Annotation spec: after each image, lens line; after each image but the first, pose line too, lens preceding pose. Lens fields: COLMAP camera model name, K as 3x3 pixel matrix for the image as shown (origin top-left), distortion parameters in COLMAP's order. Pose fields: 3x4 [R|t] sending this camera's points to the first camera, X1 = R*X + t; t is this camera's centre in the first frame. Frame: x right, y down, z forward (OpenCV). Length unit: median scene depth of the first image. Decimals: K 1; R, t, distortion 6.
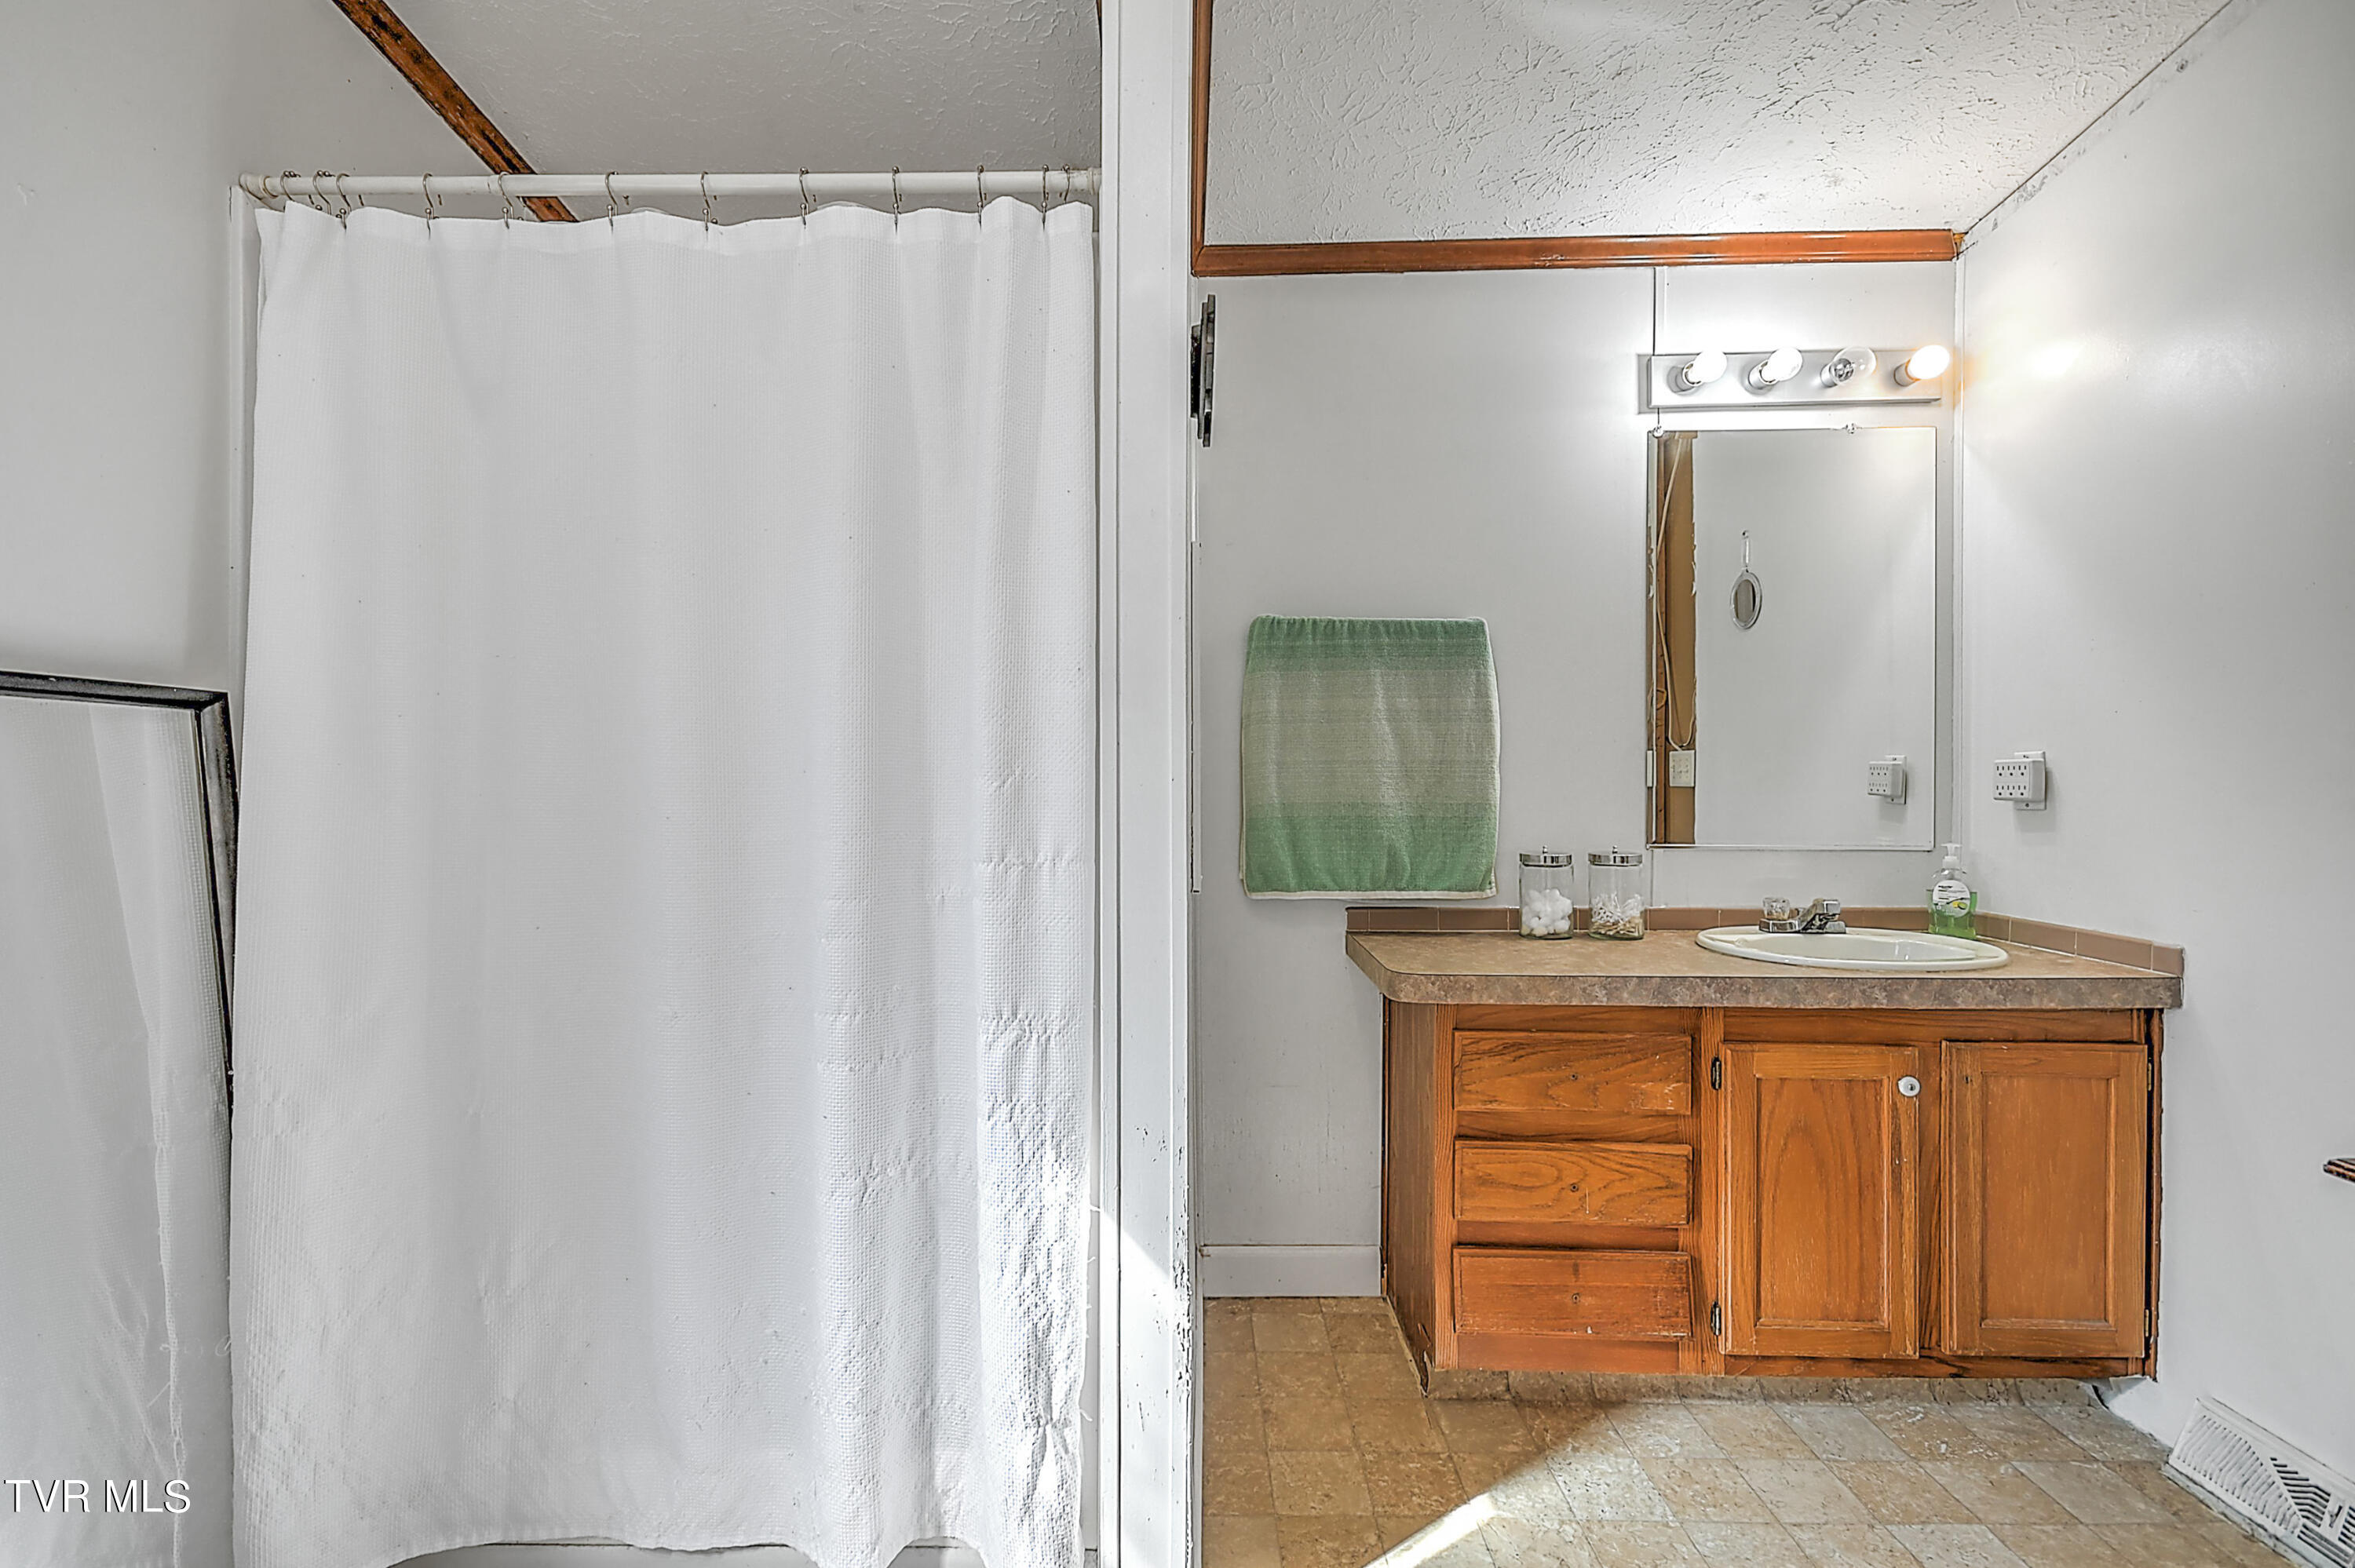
lens RADIAL K [[1027.5, 0, 1169.2], [0, 1027.5, 777.6], [0, 0, 1]] dist [0.005717, 0.000287]
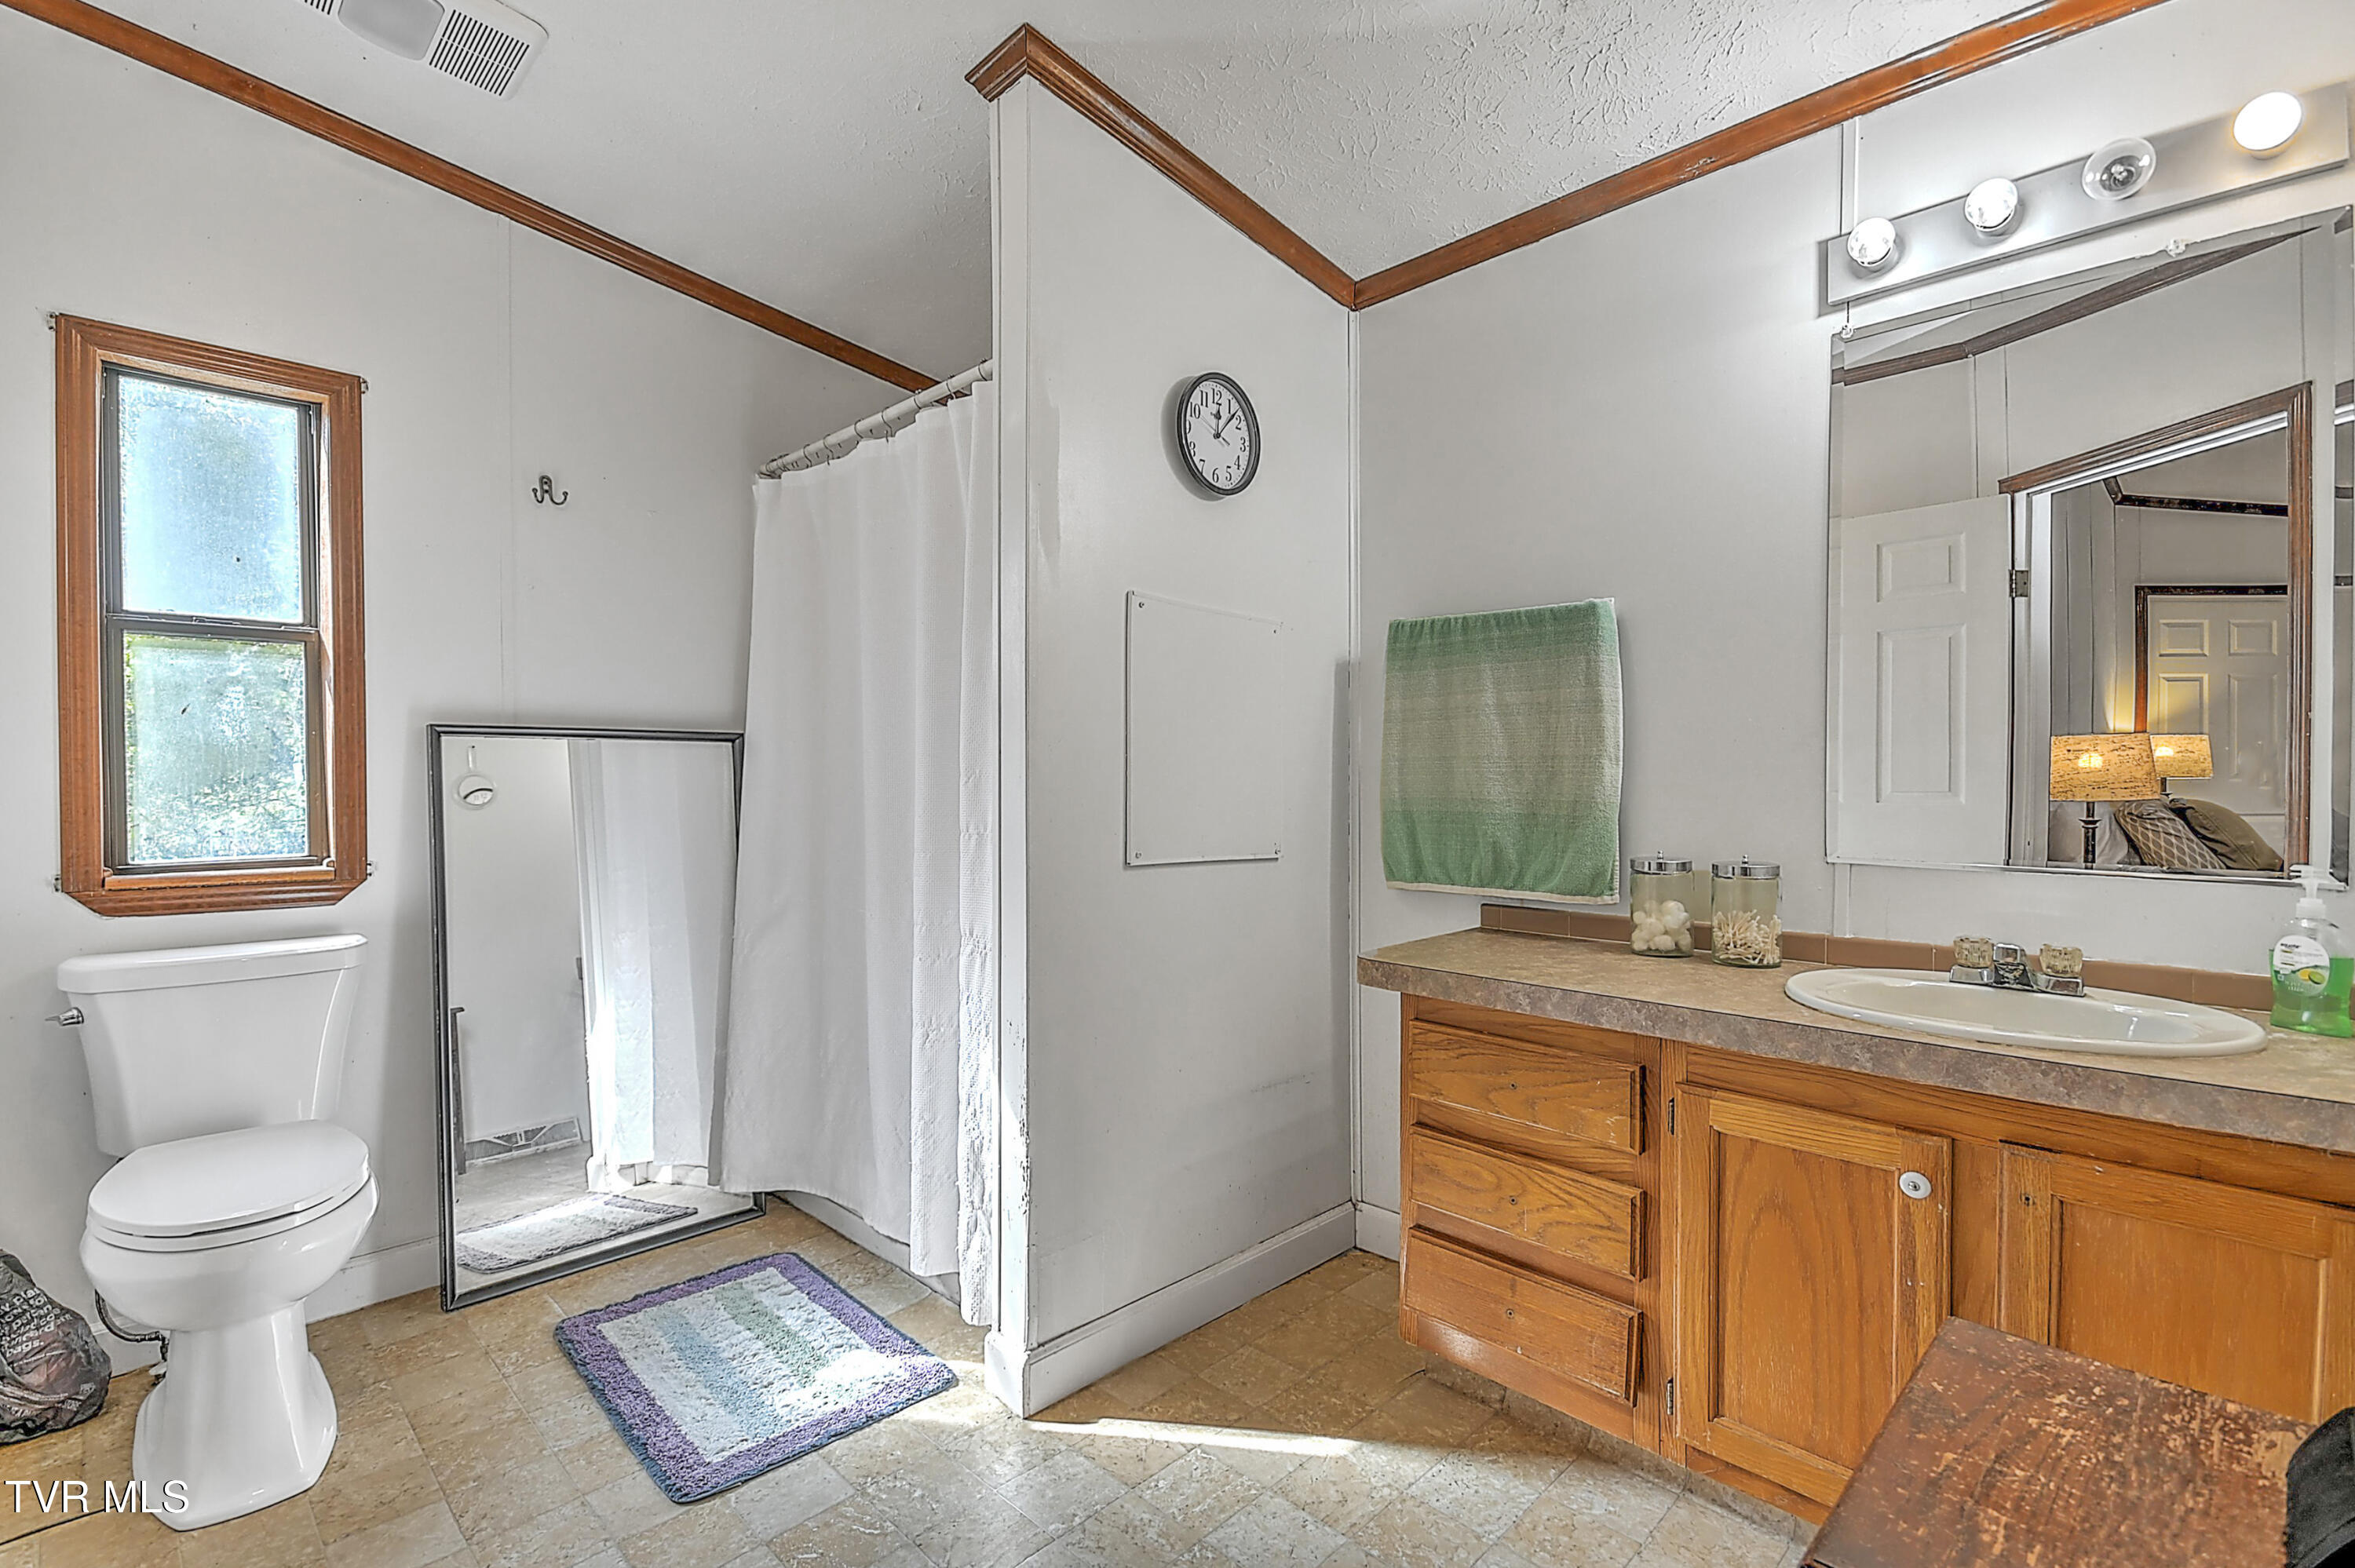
lens RADIAL K [[1053.2, 0, 1175.7], [0, 1053.2, 787.1], [0, 0, 1]] dist [0.016168, -0.011013]
pose [[0.724564, 0.007611, -0.689165, 0.837115], [0.004247, 0.999871, 0.015507, -0.004813], [0.689194, -0.014162, 0.724439, 0.071923]]
